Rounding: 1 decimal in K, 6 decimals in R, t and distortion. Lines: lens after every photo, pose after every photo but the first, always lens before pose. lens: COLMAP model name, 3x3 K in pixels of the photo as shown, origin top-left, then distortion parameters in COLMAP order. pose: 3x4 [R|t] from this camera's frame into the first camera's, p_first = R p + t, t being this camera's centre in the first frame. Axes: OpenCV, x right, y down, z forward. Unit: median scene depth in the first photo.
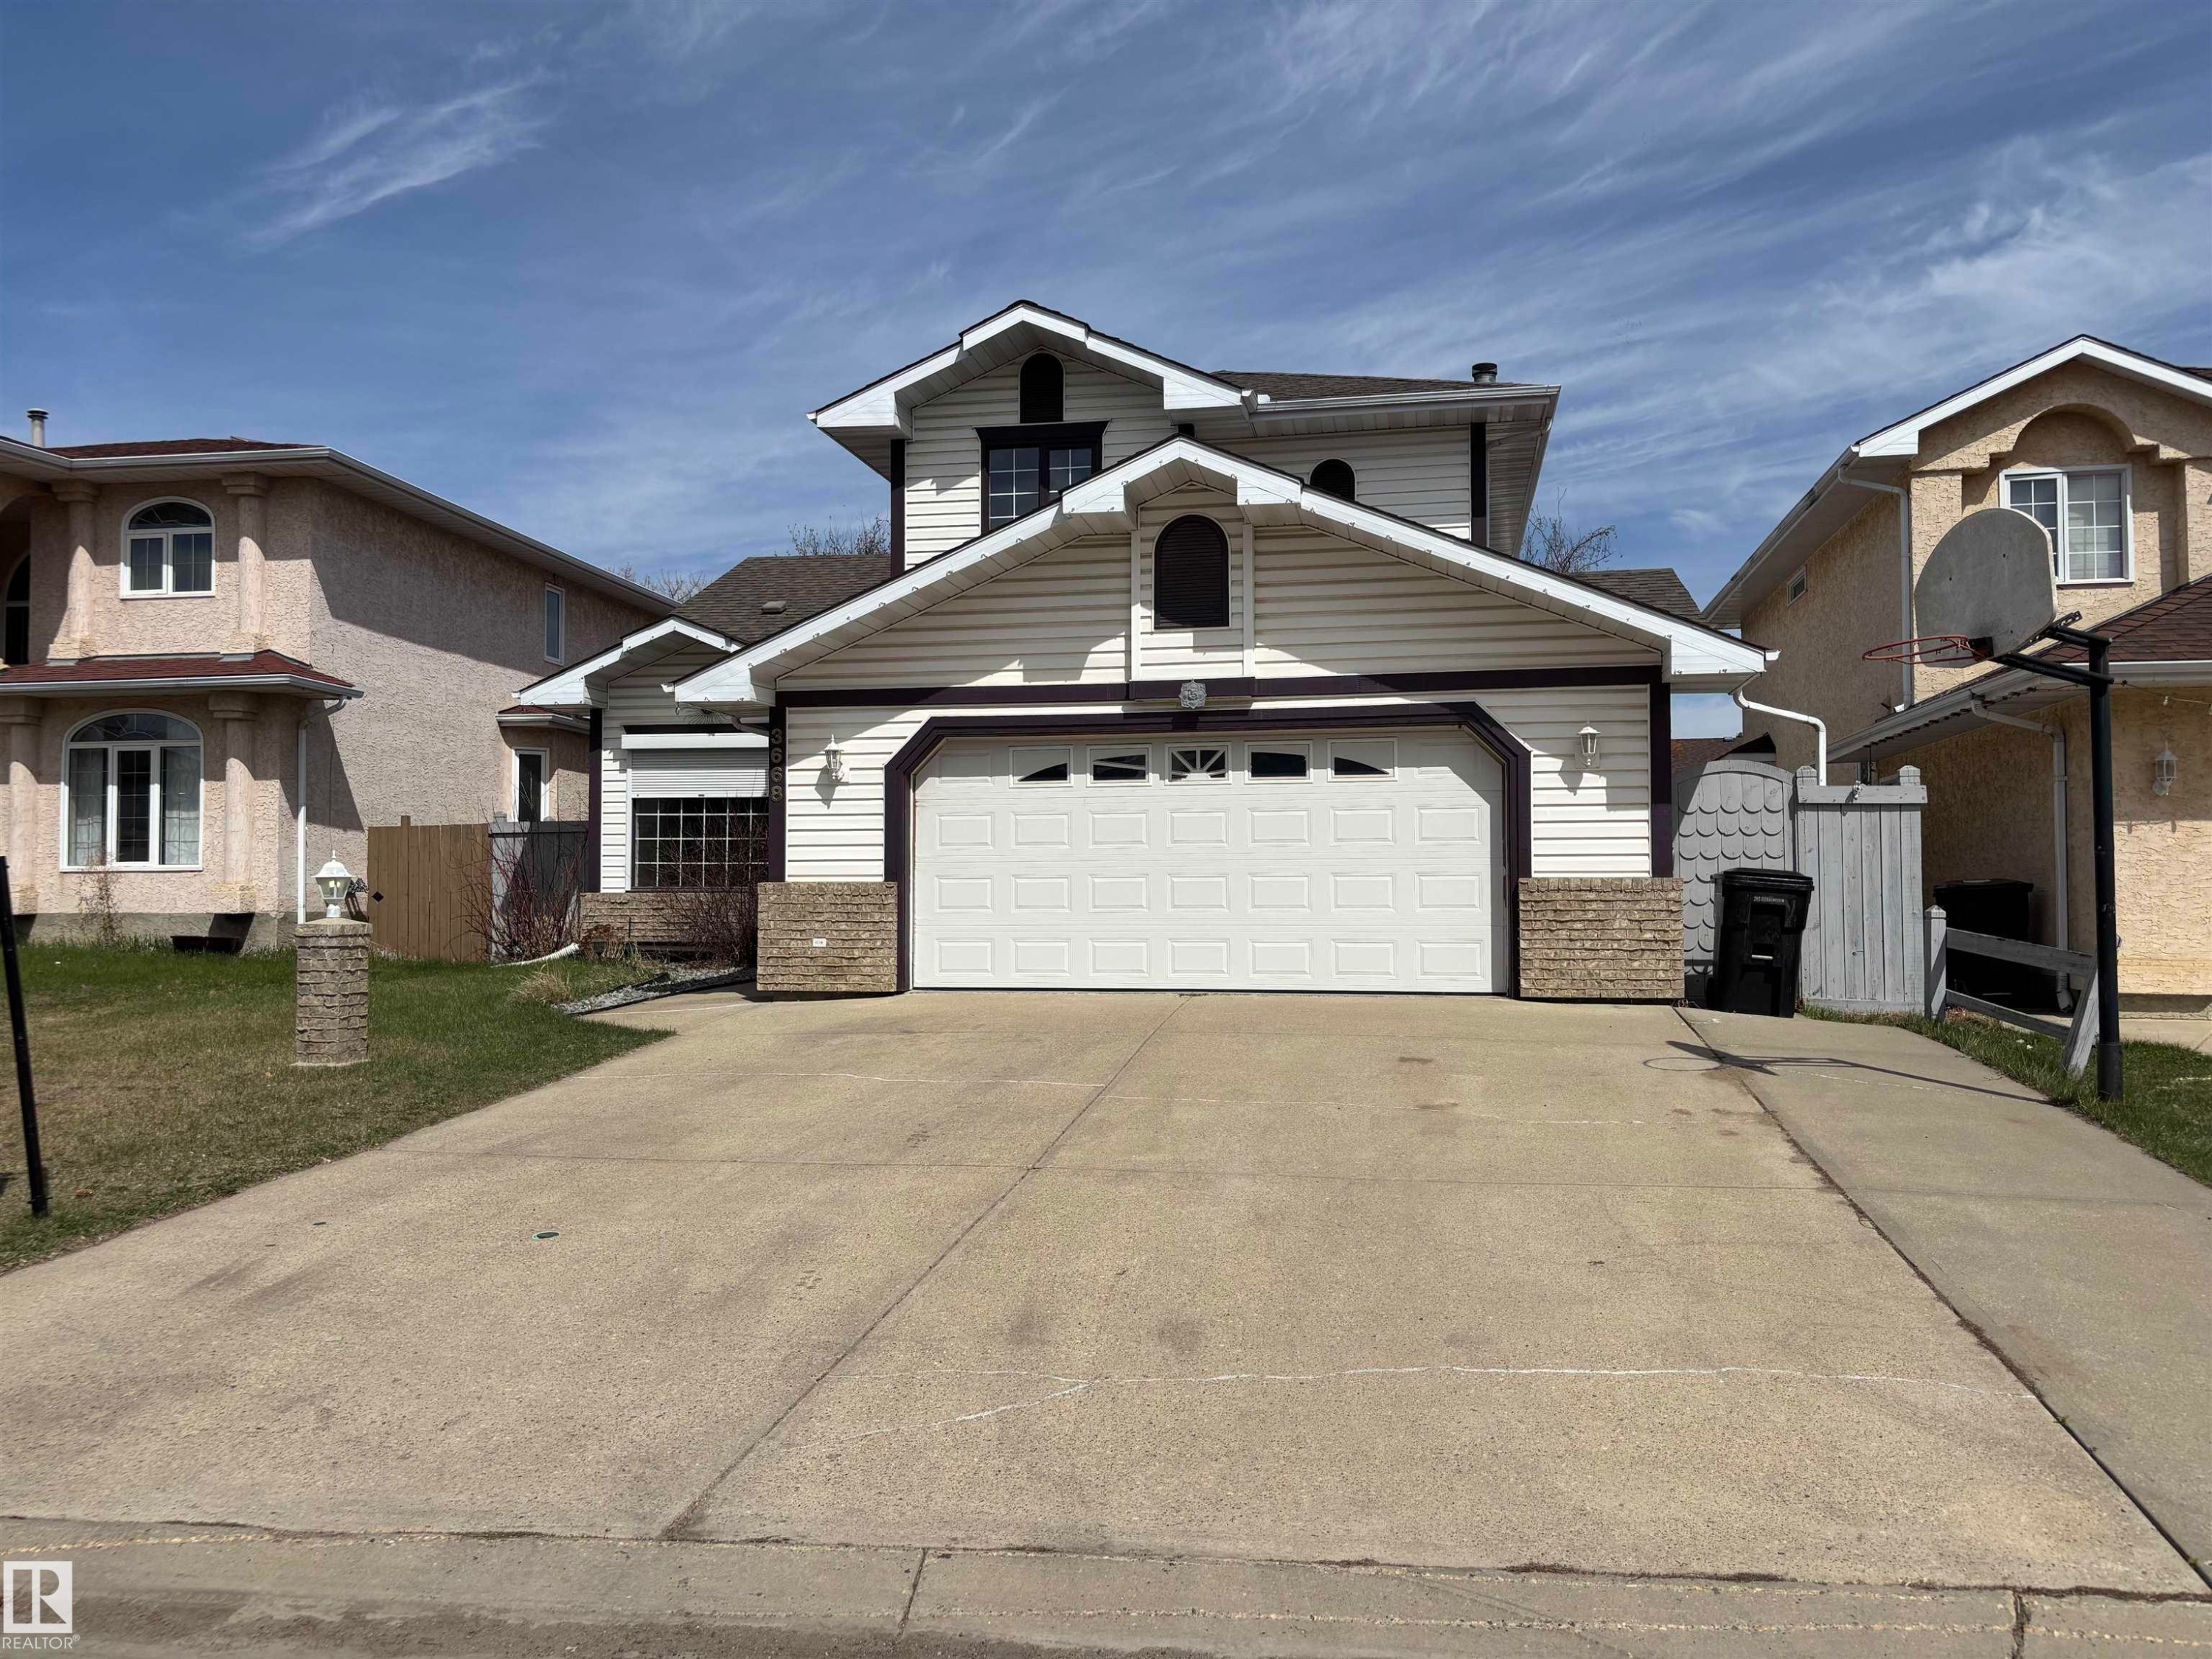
lens RADIAL K [[1672.8, 0, 1103.8], [0, 1672.8, 840.8], [0, 0, 1]] dist [0.035578, -0.033013]
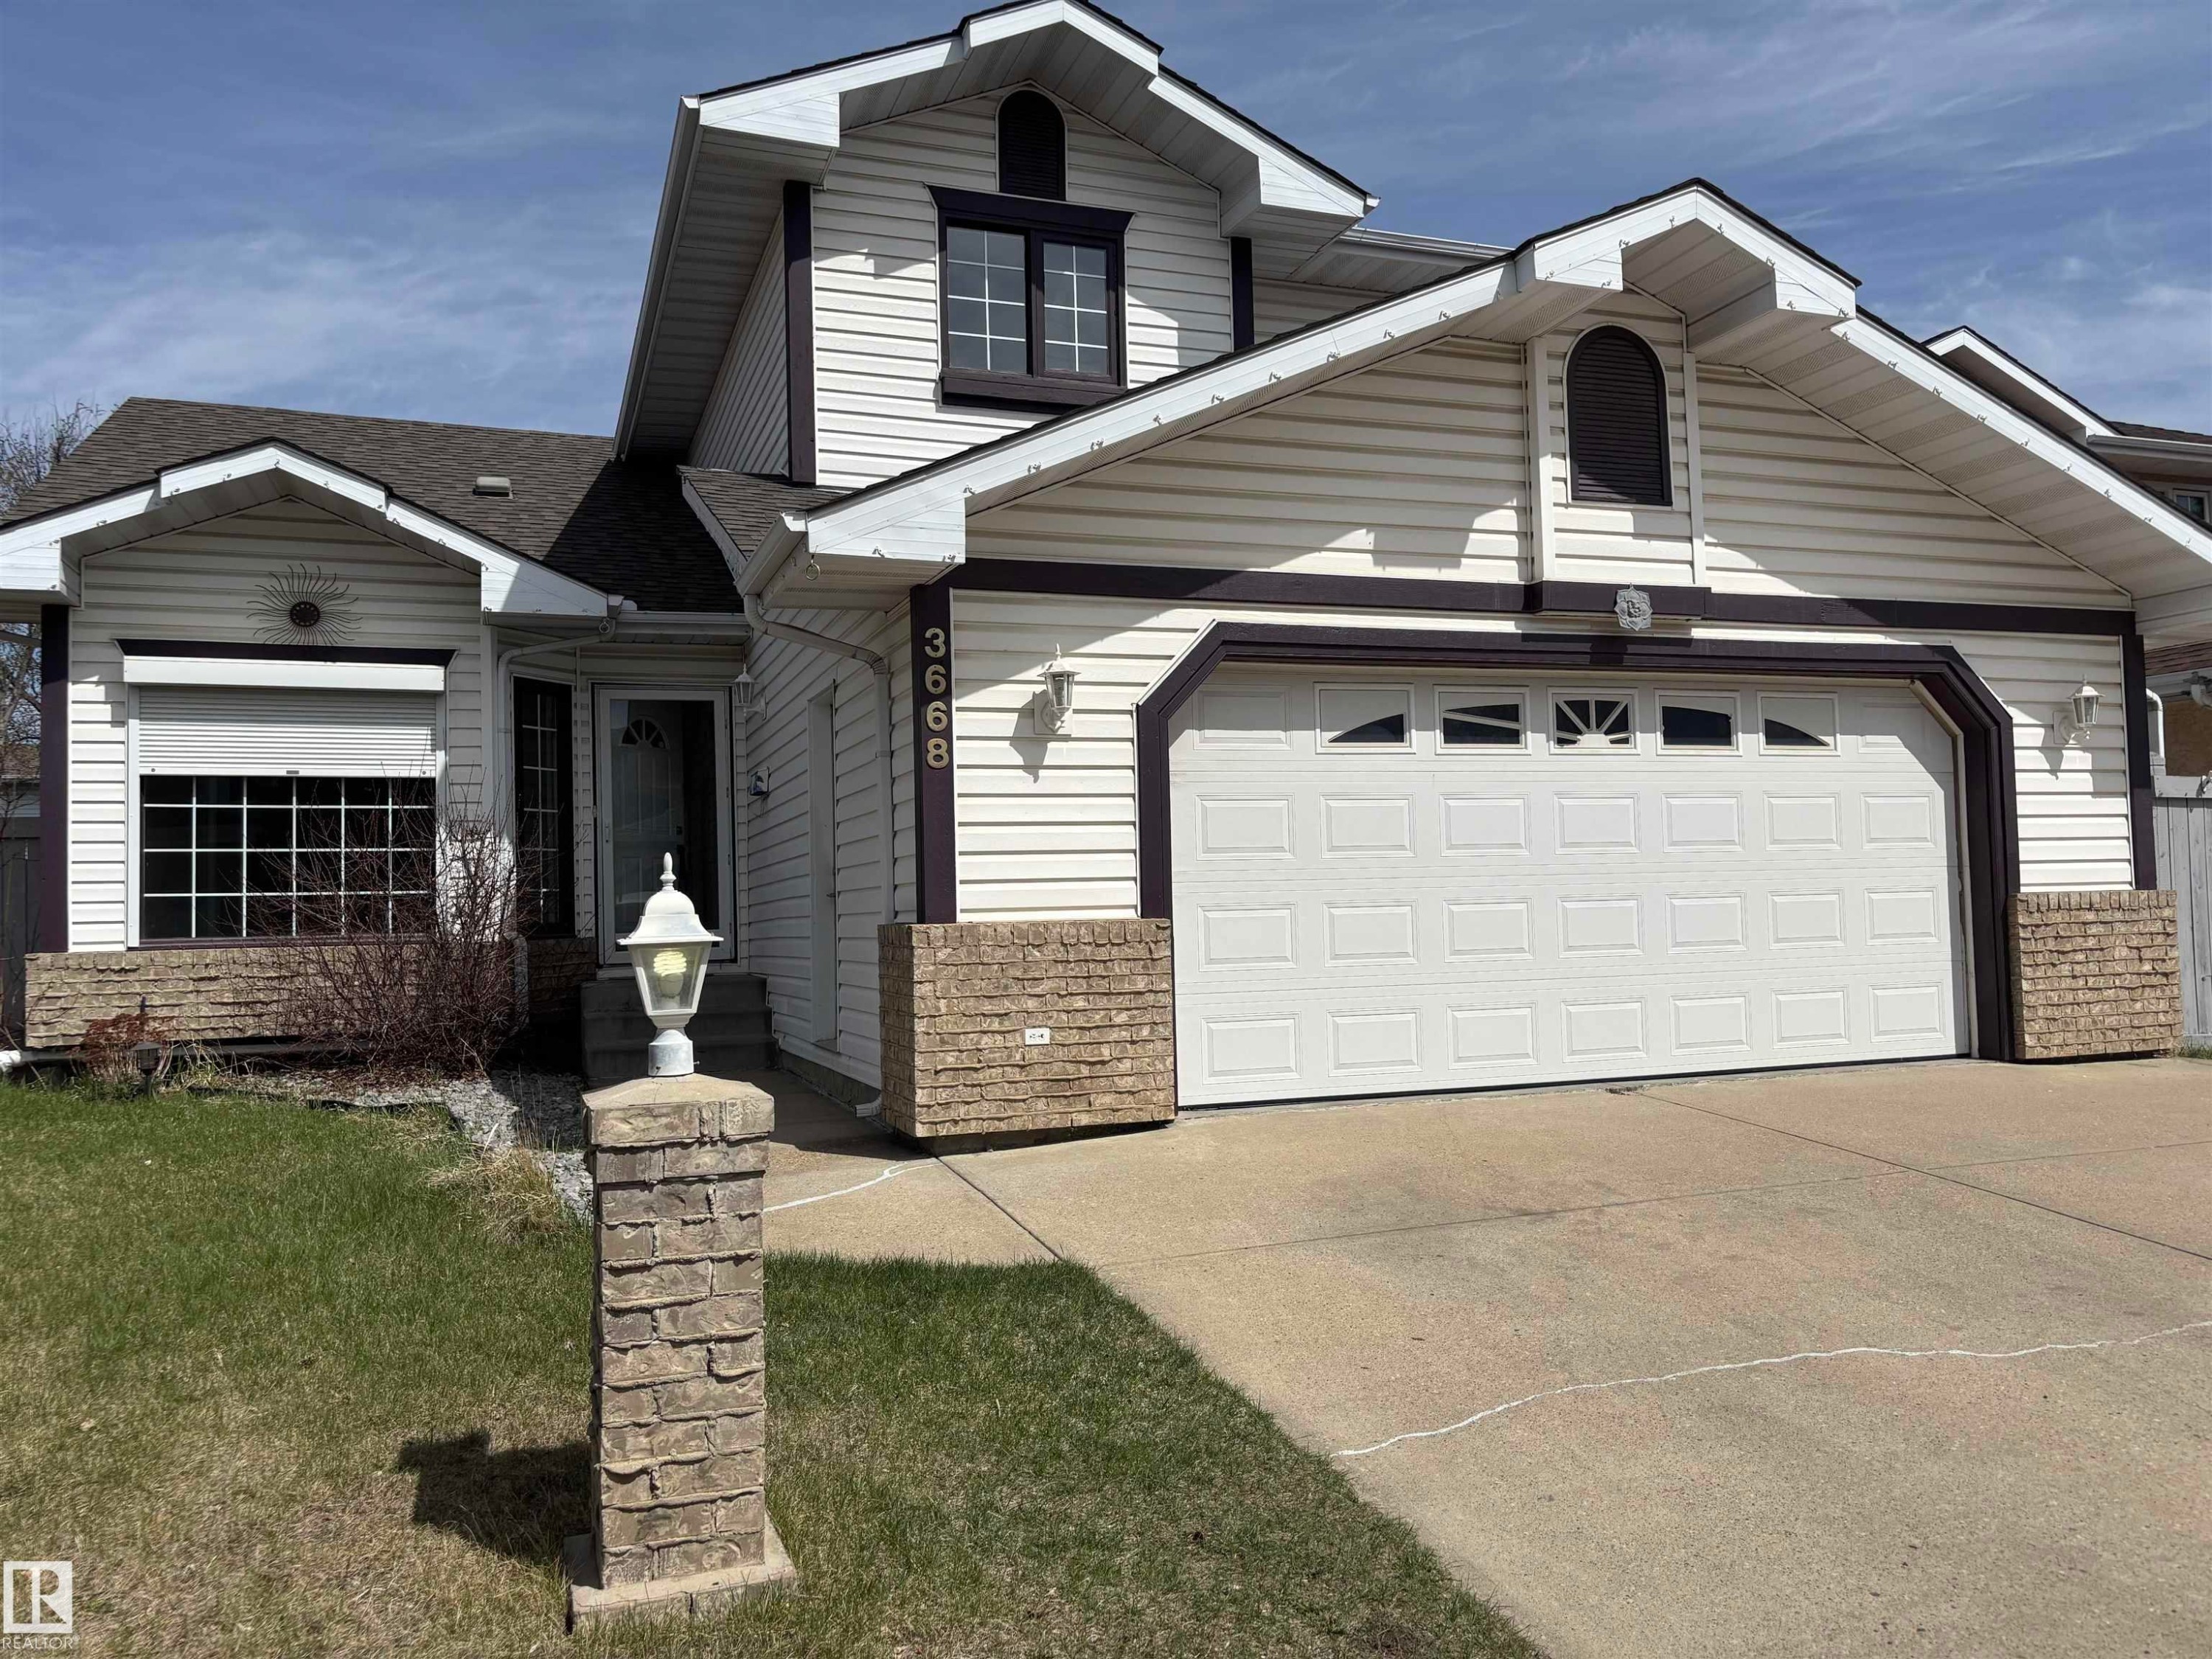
lens RADIAL K [[1672.8, 0, 1102.8], [0, 1672.8, 834.7], [0, 0, 1]] dist [0.035578, -0.033013]
pose [[0.856604, 0.003322, 0.515964, -0.426165], [0.005376, 0.999868, -0.015363, 0.005701], [-0.515947, 0.015934, 0.856472, 0.541875]]
